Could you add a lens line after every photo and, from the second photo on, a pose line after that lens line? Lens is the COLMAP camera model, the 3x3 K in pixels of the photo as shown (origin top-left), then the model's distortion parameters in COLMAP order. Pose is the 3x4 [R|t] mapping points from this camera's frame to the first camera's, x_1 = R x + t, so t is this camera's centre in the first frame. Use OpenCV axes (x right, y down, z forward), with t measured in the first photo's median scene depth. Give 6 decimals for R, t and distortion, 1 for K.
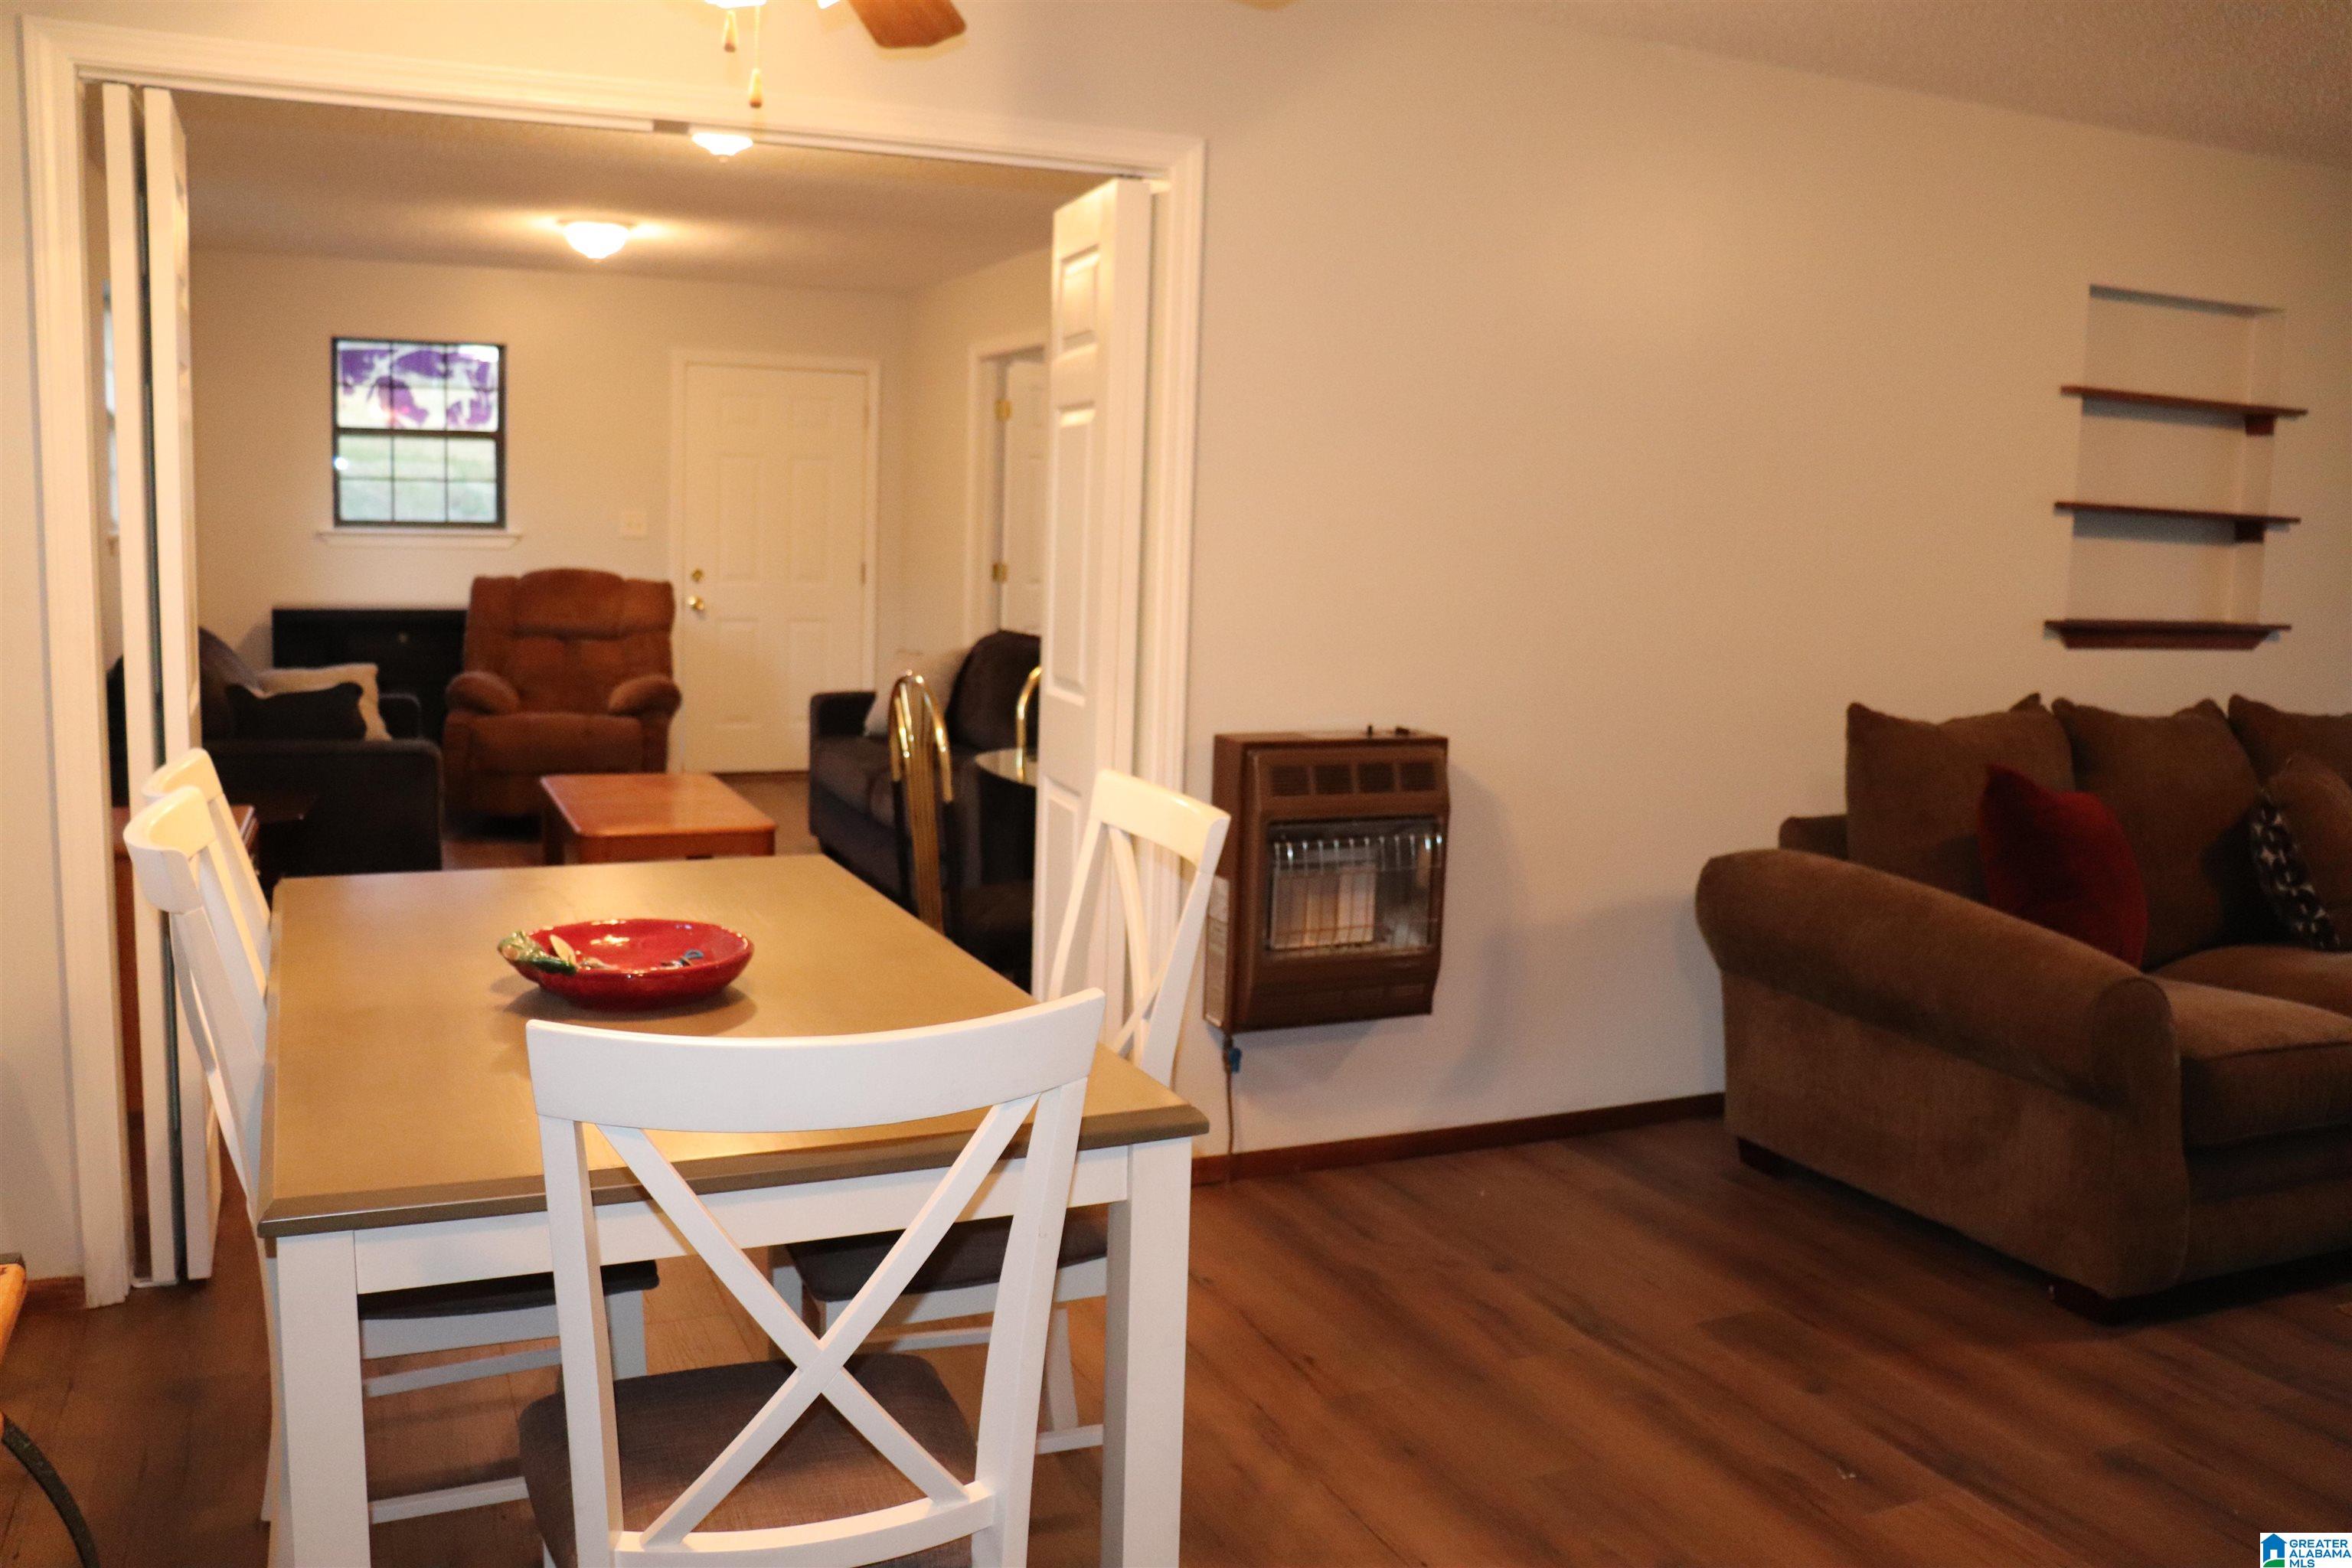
lens RADIAL K [[1924.6, 0, 1183.3], [0, 1924.6, 785.6], [0, 0, 1]] dist [-0.174491, 0.155515]
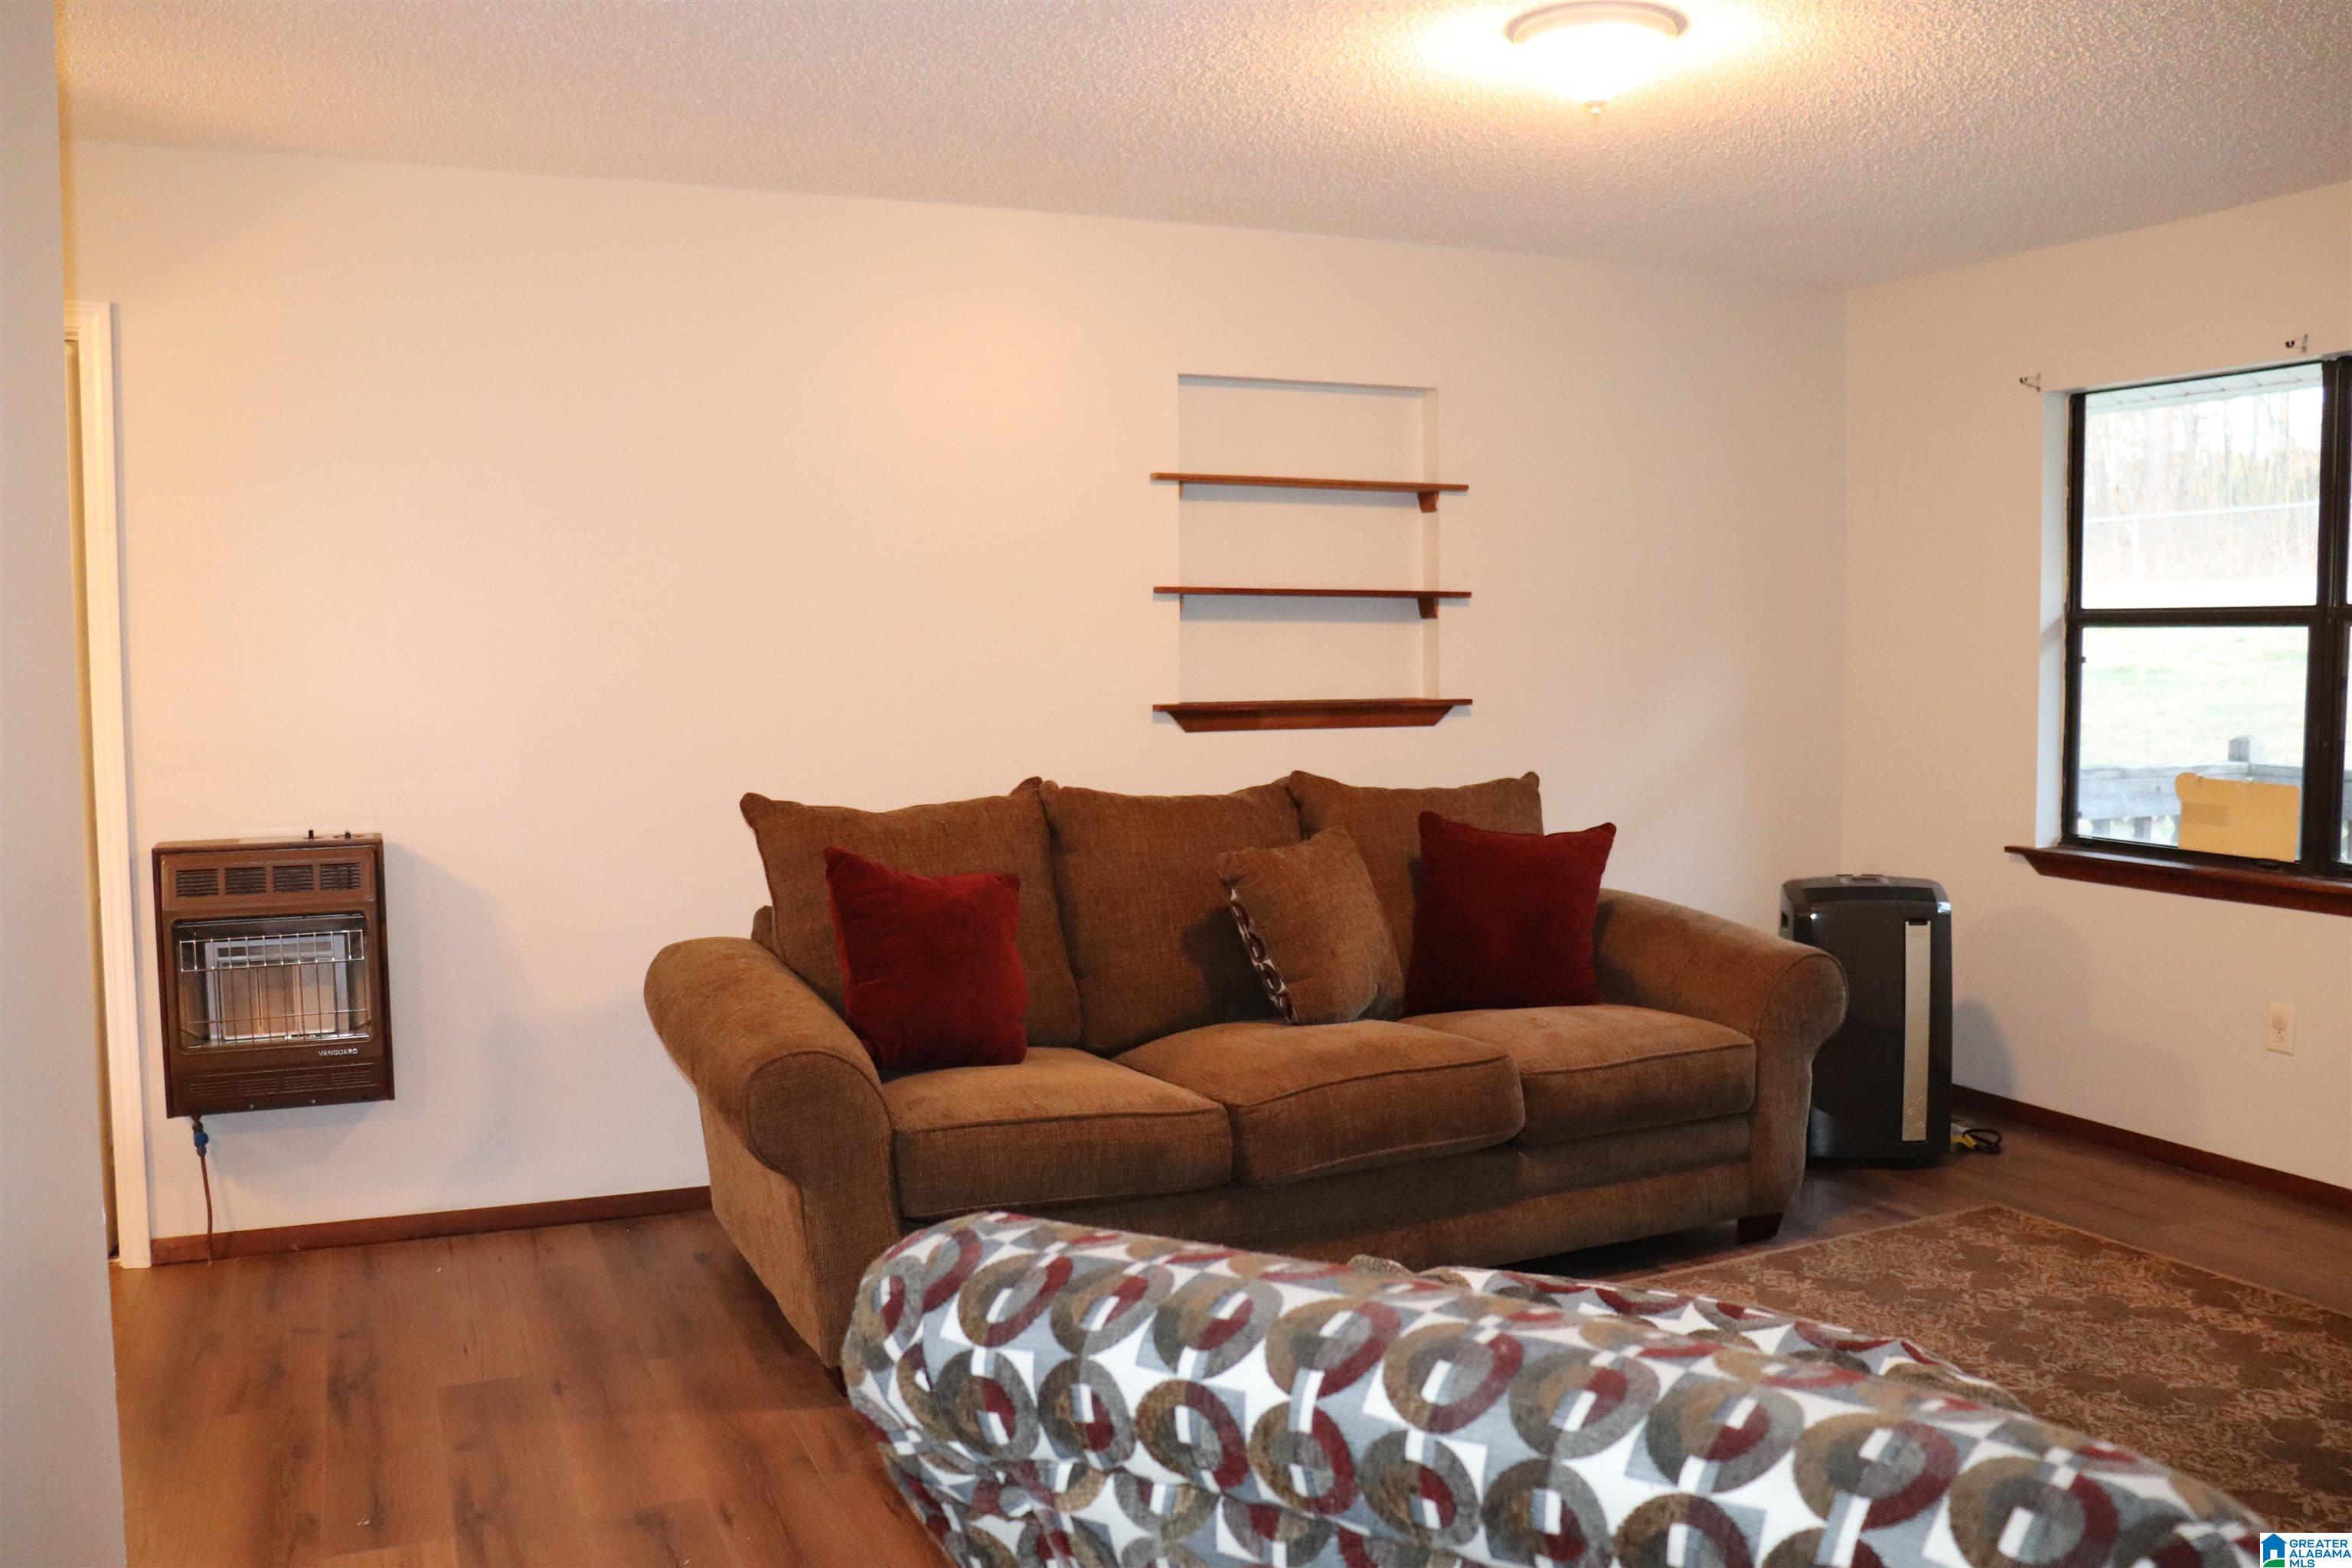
lens RADIAL K [[1924.6, 0, 1183.3], [0, 1924.6, 785.6], [0, 0, 1]] dist [-0.174491, 0.155515]
pose [[0.999203, -0.032976, -0.022513, 0.590827], [0.031521, 0.997568, -0.062162, 0.023550], [0.024508, 0.061403, 0.997812, -0.038075]]
